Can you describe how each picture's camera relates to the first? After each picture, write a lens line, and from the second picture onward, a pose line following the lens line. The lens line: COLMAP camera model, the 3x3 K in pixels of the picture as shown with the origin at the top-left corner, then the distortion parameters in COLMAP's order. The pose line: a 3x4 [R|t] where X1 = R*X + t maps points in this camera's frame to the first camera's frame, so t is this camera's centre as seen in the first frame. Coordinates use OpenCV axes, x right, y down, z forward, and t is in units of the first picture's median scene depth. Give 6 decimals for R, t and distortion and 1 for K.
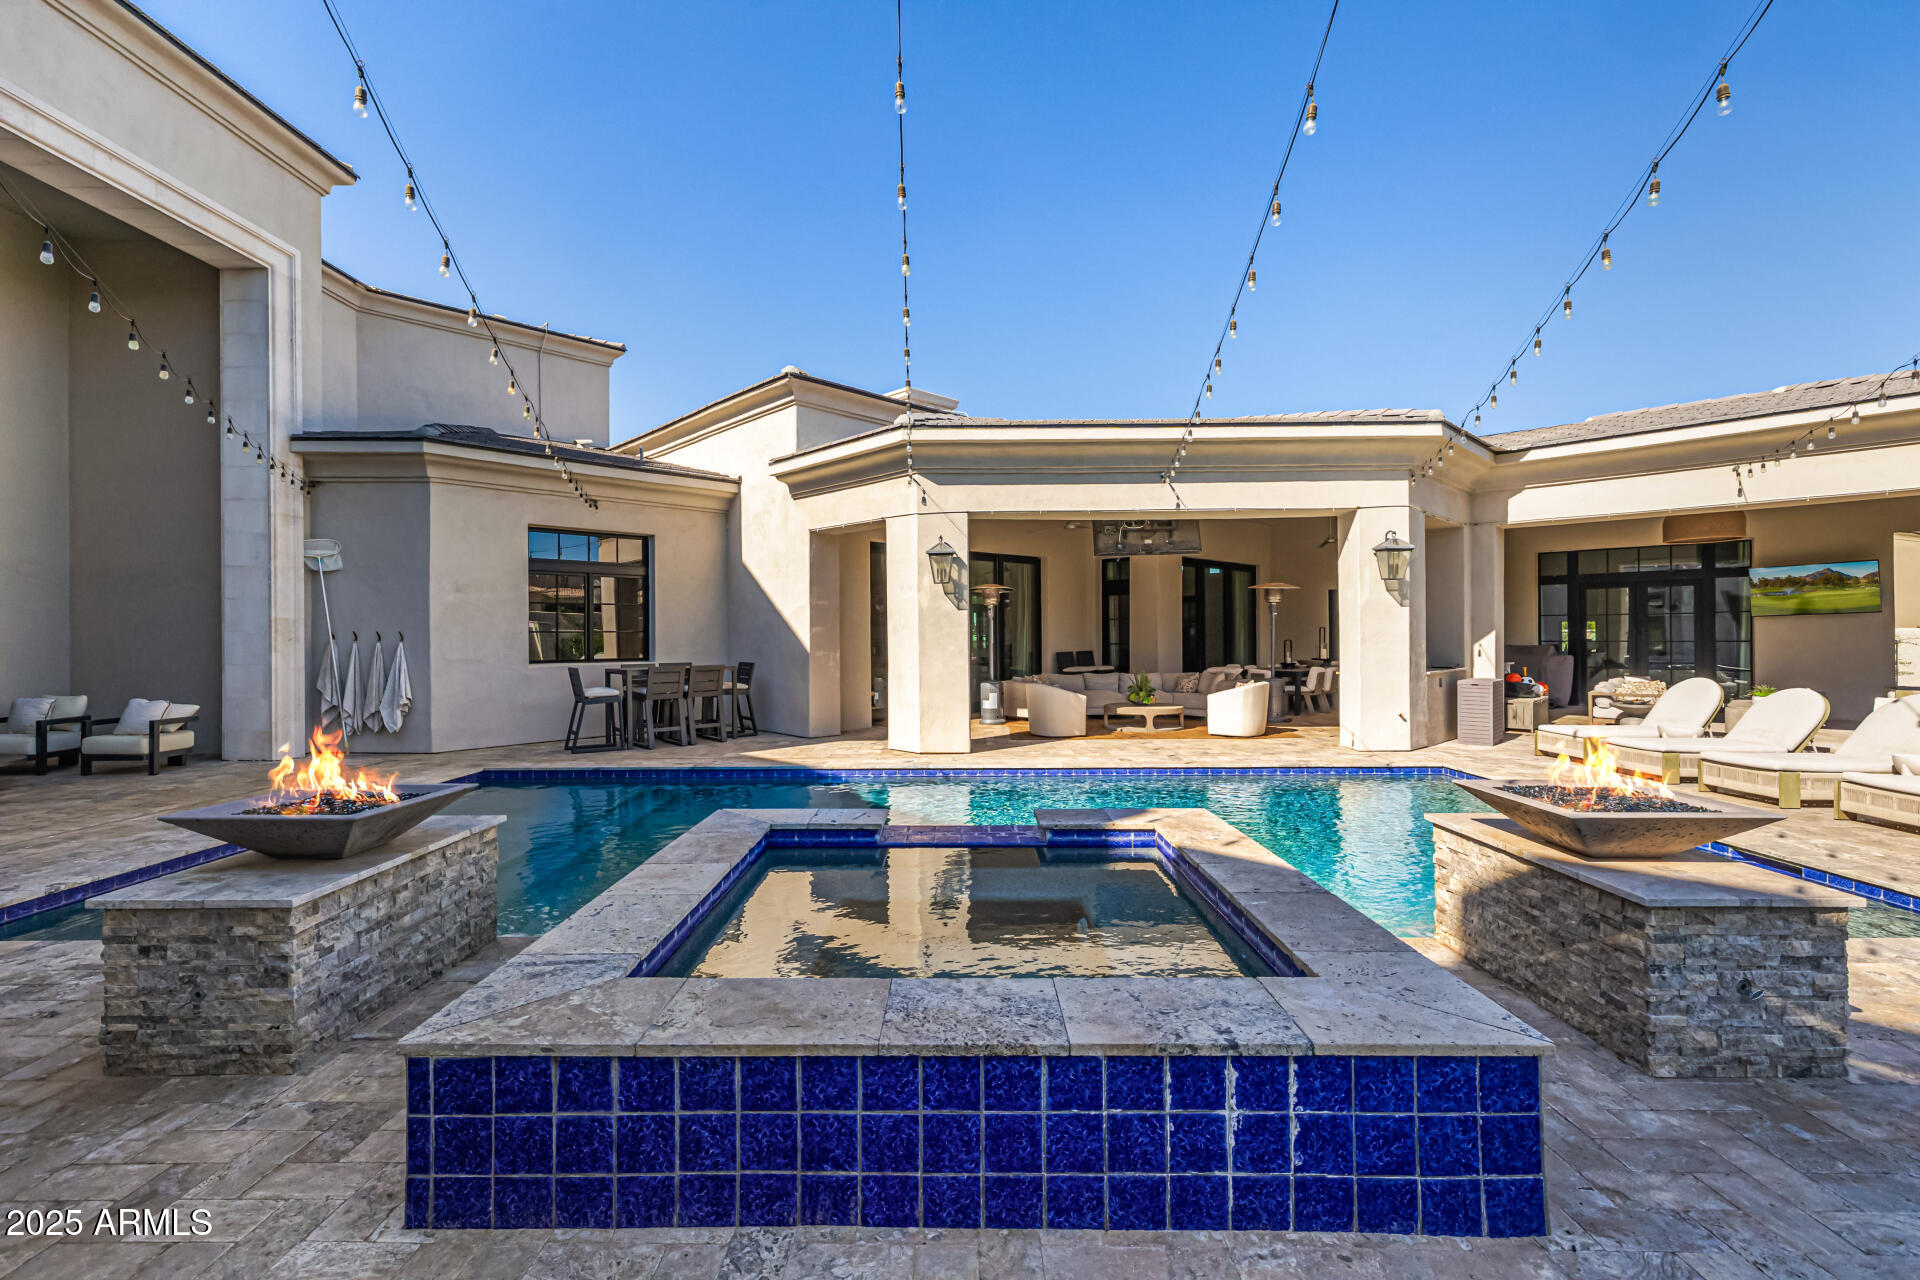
lens RADIAL K [[823.6, 0, 954.4], [0, 823.6, 632.5], [0, 0, 1]] dist [0.004544, -0.000504]
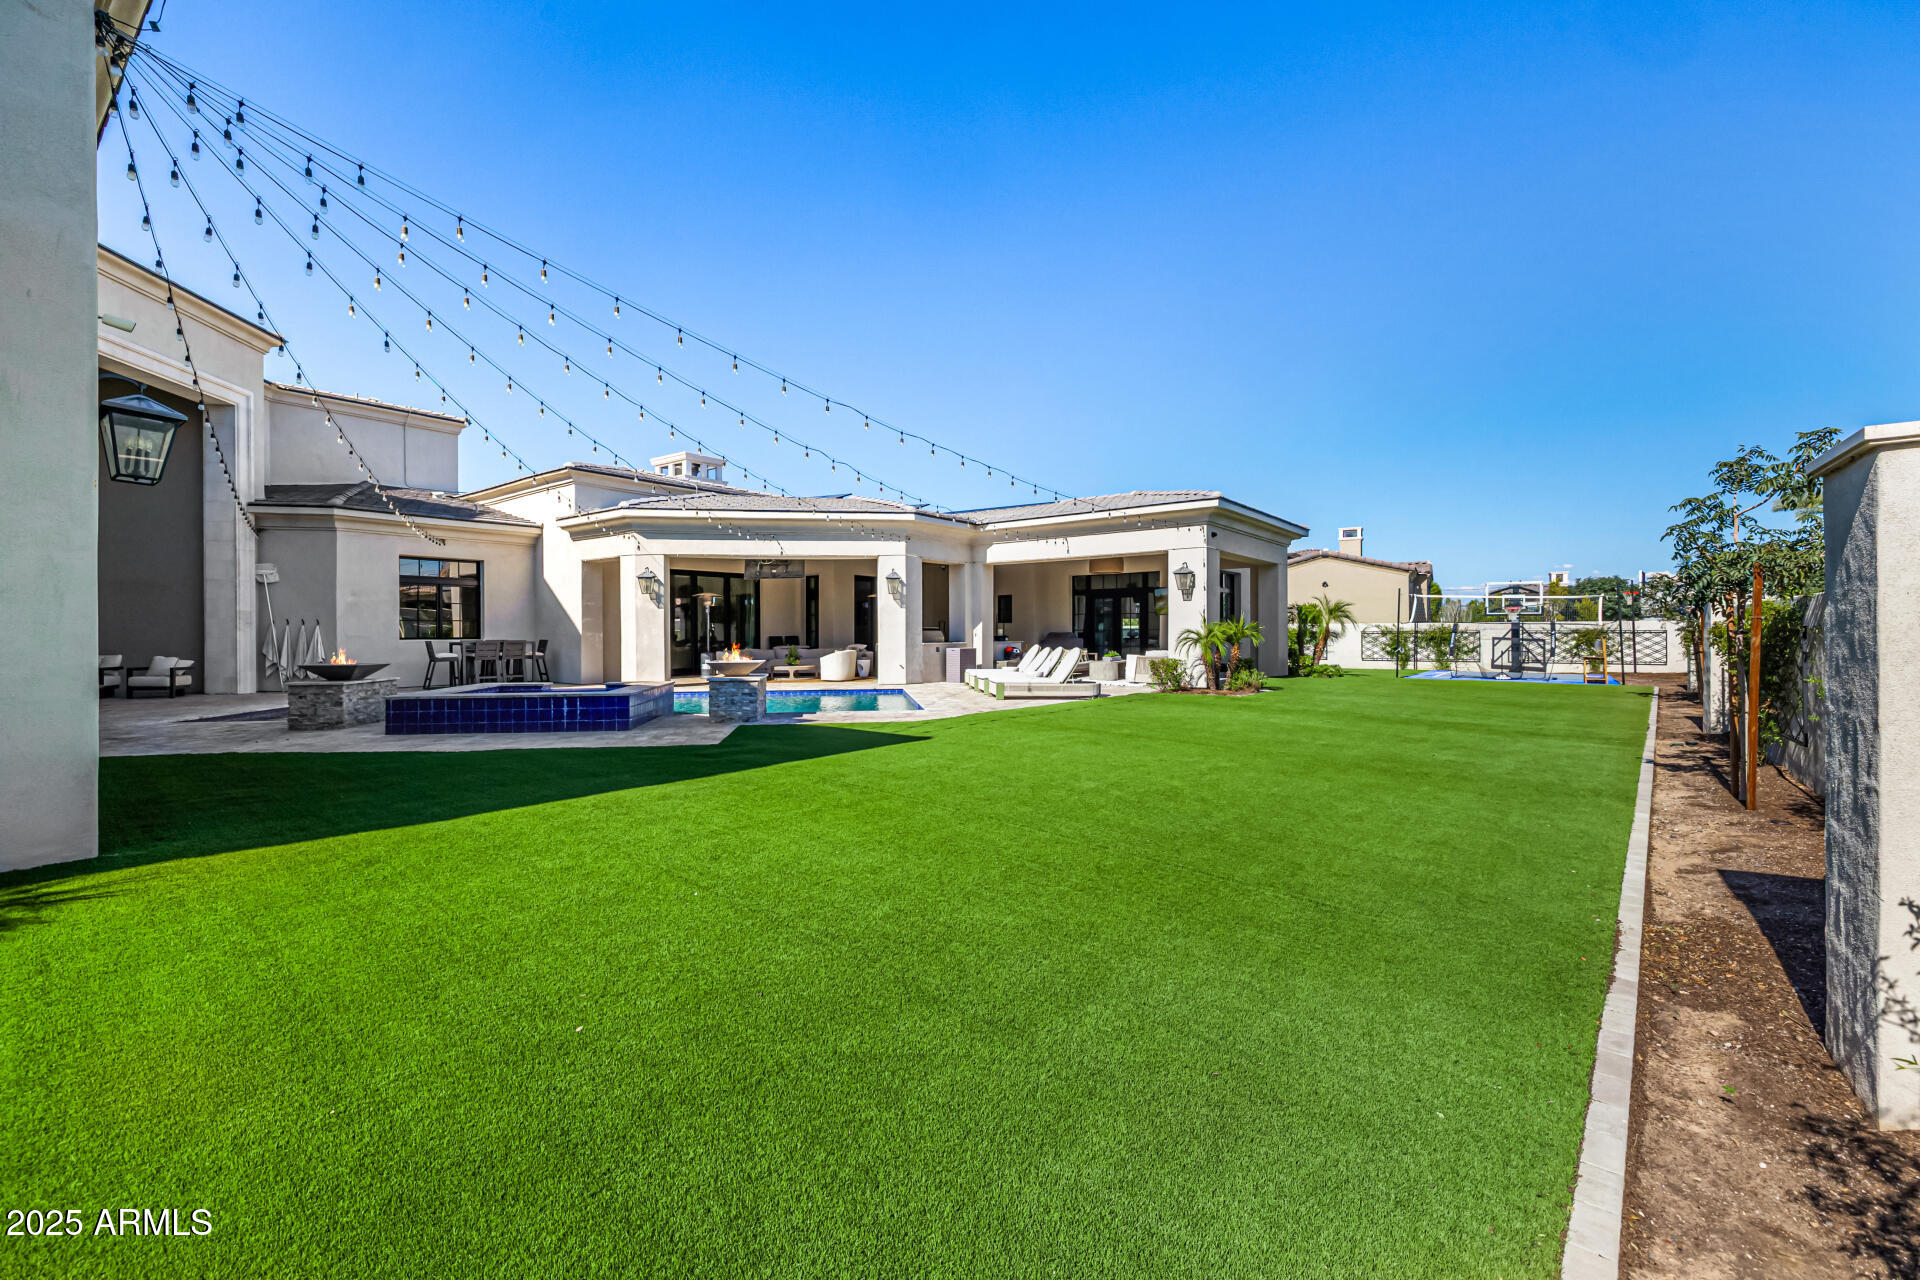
lens RADIAL K [[823.6, 0, 966.3], [0, 823.6, 636.2], [0, 0, 1]] dist [0.004544, -0.000504]
pose [[0.990507, 0.002144, 0.137442, 0.405466], [-0.002840, 0.999984, 0.004871, 0.021707], [-0.137430, -0.005215, 0.990498, -0.845289]]
